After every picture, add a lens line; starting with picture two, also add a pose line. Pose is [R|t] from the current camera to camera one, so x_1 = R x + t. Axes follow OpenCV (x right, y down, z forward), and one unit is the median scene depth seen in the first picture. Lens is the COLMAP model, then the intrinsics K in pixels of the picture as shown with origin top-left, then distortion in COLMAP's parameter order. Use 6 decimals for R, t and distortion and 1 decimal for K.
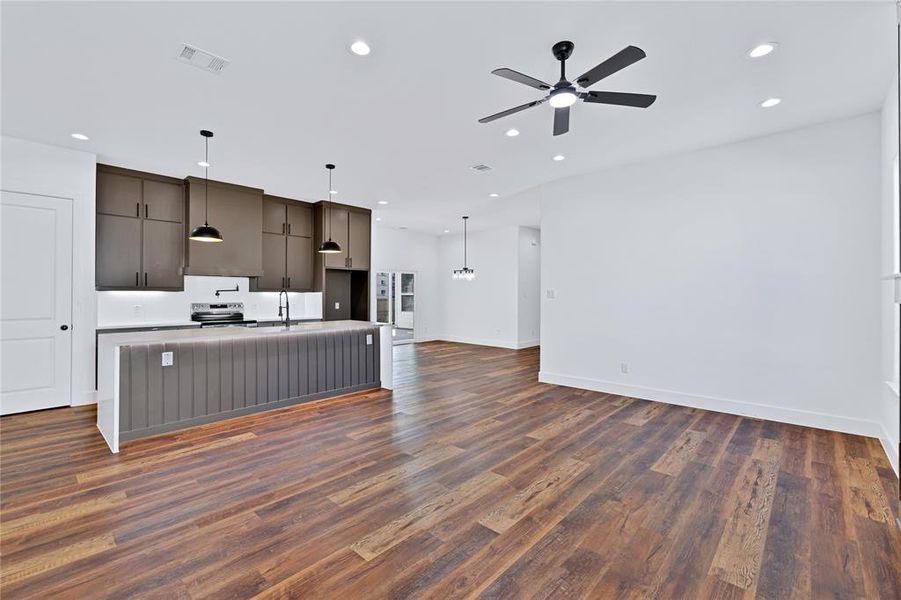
lens RADIAL K [[389.6, 0, 451.9], [0, 389.6, 294.0], [0, 0, 1]] dist [-0.000870, 0.000192]
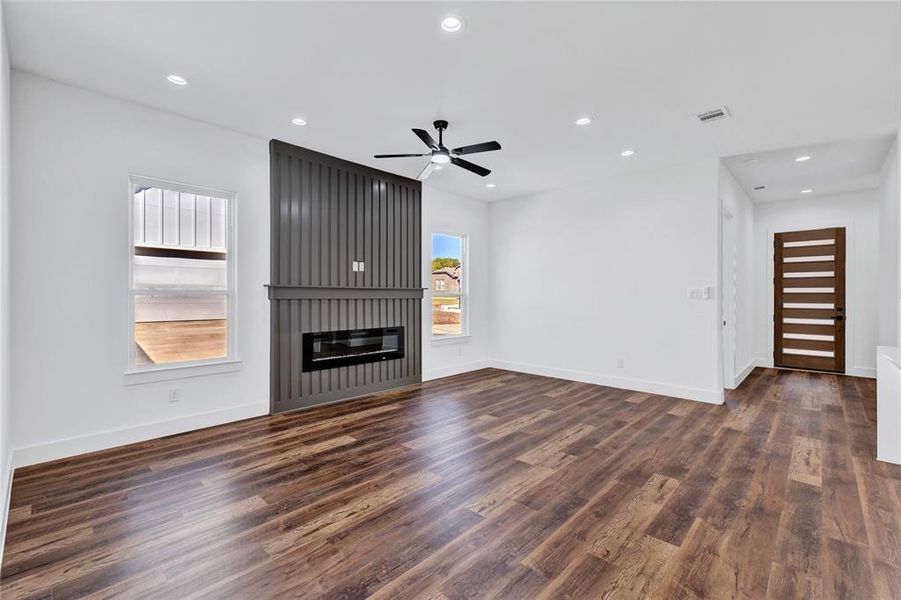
lens RADIAL K [[389.6, 0, 450.0], [0, 389.6, 299.1], [0, 0, 1]] dist [-0.000870, 0.000192]
pose [[-0.999822, -0.003744, 0.018493, 0.184771], [-0.003601, 0.999963, 0.007803, 0.004699], [-0.018522, 0.007735, -0.999799, 2.011296]]
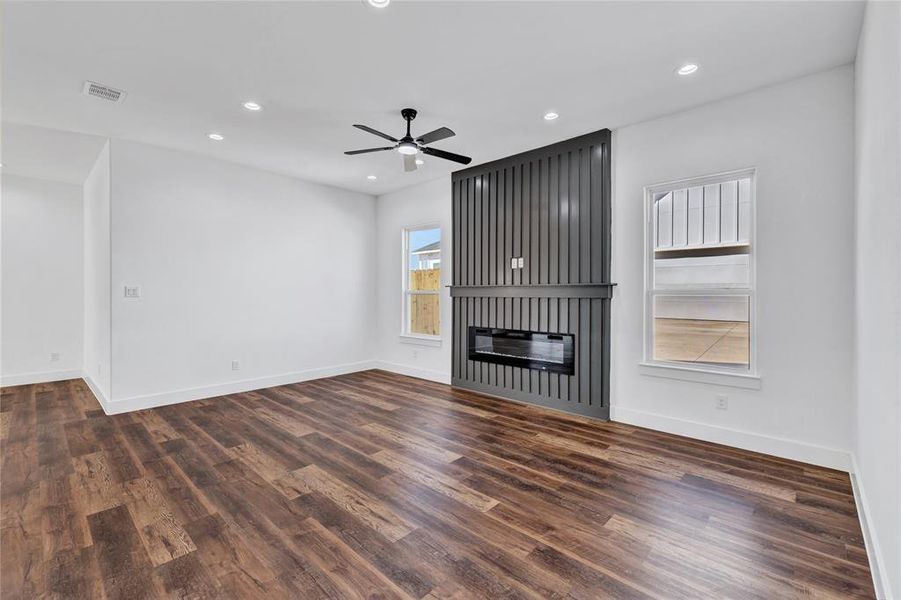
lens RADIAL K [[389.6, 0, 453.3], [0, 389.6, 296.4], [0, 0, 1]] dist [-0.000870, 0.000192]
pose [[0.002501, -0.008452, 0.999961, -0.893493], [-0.003096, 0.999959, 0.008460, 0.001510], [-0.999992, -0.003117, 0.002475, 0.693244]]
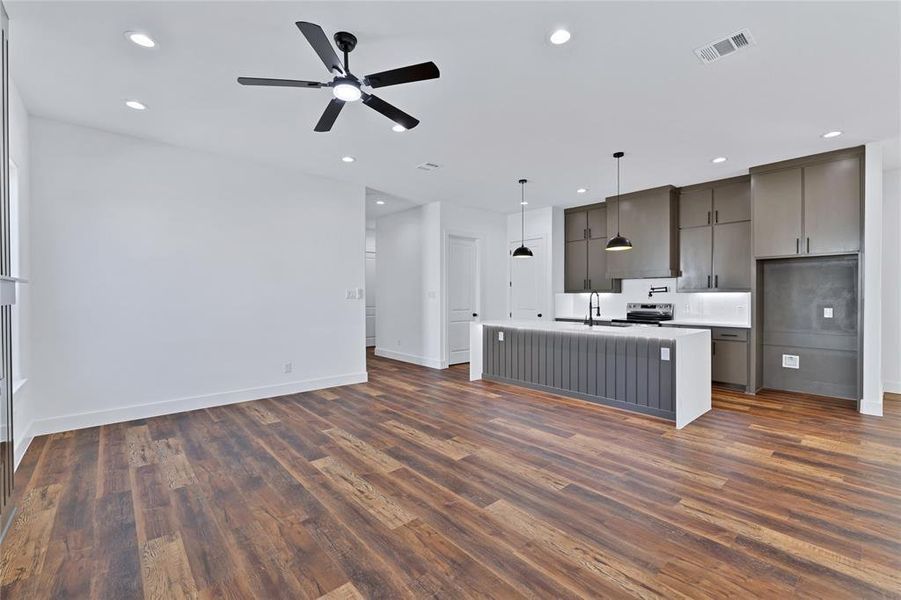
lens RADIAL K [[389.6, 0, 453.5], [0, 389.6, 298.5], [0, 0, 1]] dist [-0.000870, 0.000192]
pose [[-0.102436, 0.007257, -0.994713, 1.005081], [0.002963, 0.999971, 0.006990, 0.001826], [0.994735, -0.002231, -0.102455, 1.124107]]
